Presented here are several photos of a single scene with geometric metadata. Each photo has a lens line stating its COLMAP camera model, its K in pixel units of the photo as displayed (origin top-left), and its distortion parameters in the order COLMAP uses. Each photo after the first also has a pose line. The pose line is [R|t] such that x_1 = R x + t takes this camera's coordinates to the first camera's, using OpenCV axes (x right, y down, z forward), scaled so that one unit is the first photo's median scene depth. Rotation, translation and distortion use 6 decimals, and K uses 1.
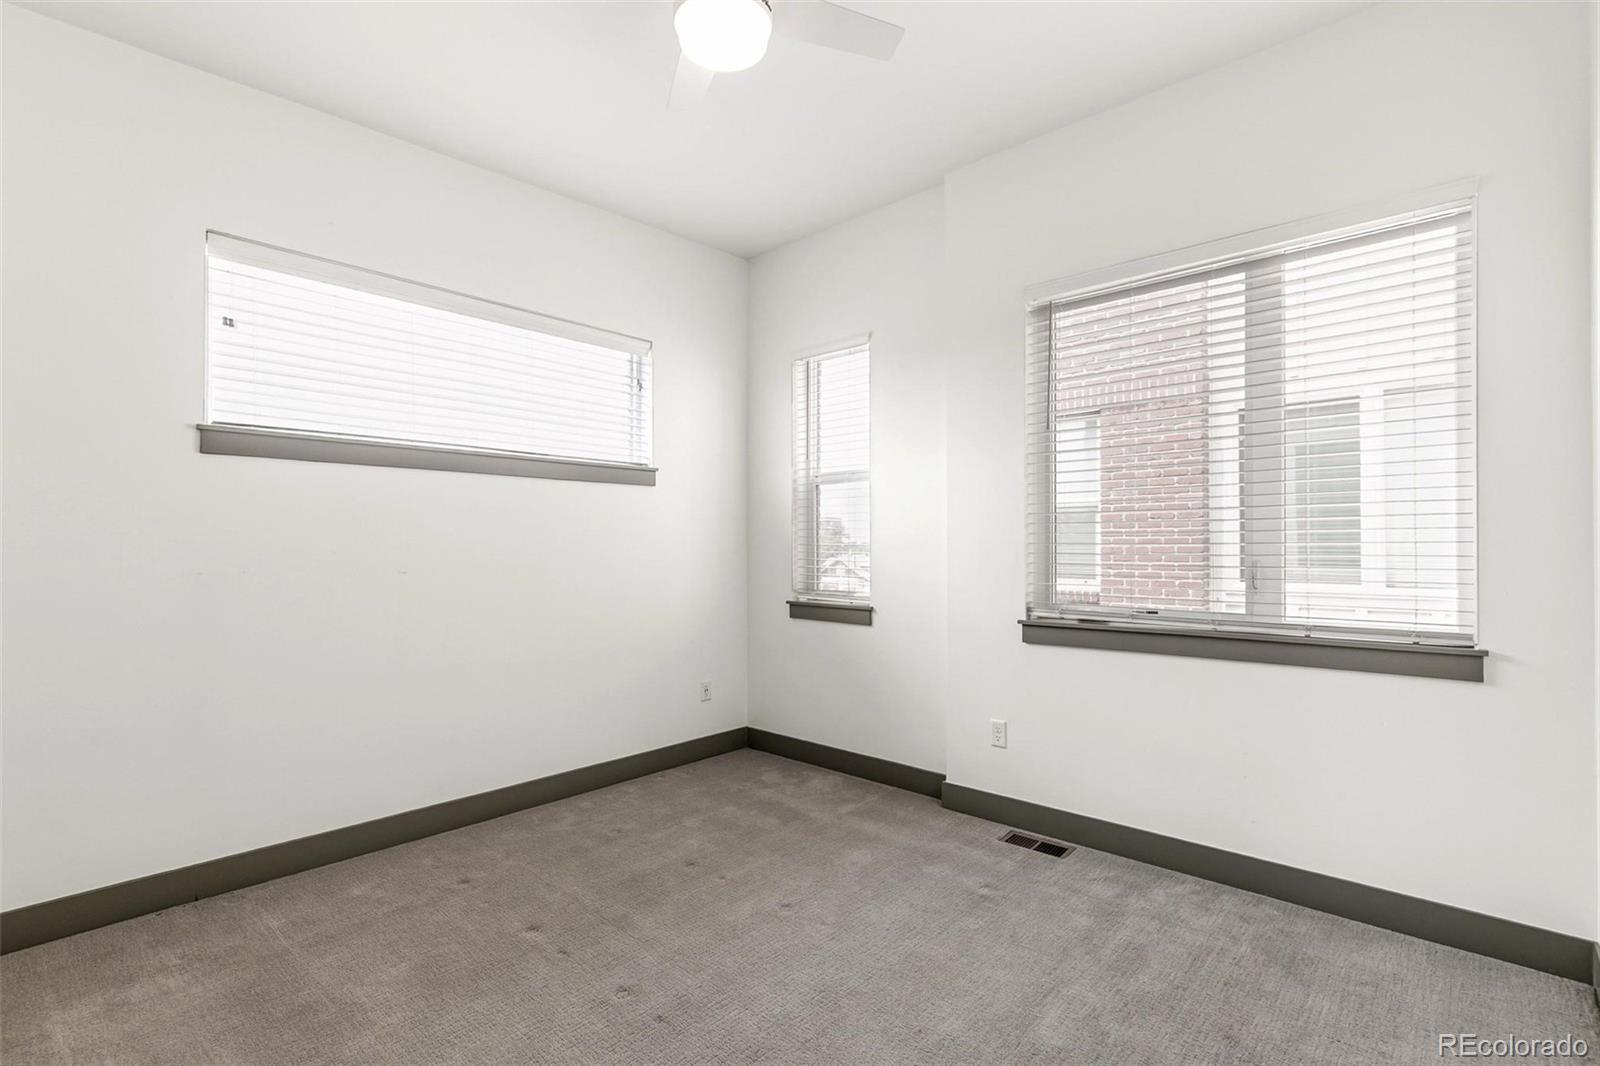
lens RADIAL K [[733.4, 0, 802.8], [0, 733.4, 535.0], [0, 0, 1]] dist [0.008866, -0.000795]
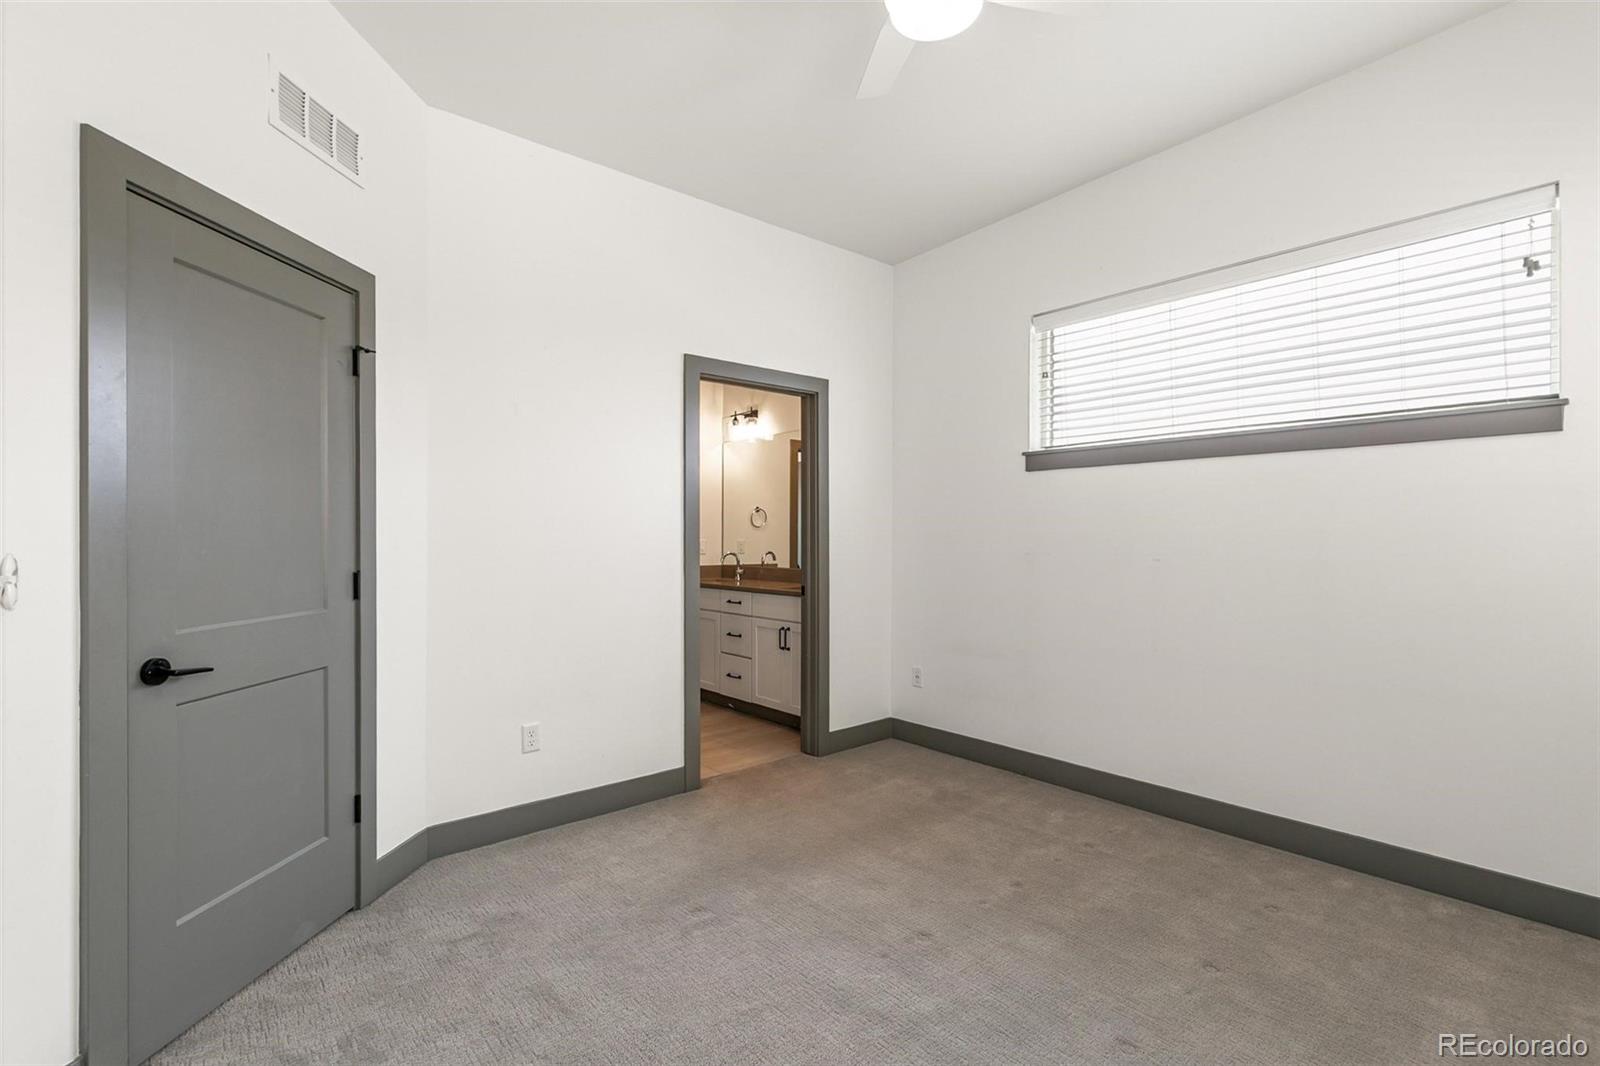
lens RADIAL K [[733.4, 0, 803.1], [0, 733.4, 537.3], [0, 0, 1]] dist [0.008866, -0.000795]
pose [[-0.121400, 0.001933, -0.992602, 0.635286], [0.013519, 0.999909, 0.000294, 0.011699], [0.992512, -0.013383, -0.121415, 0.688465]]
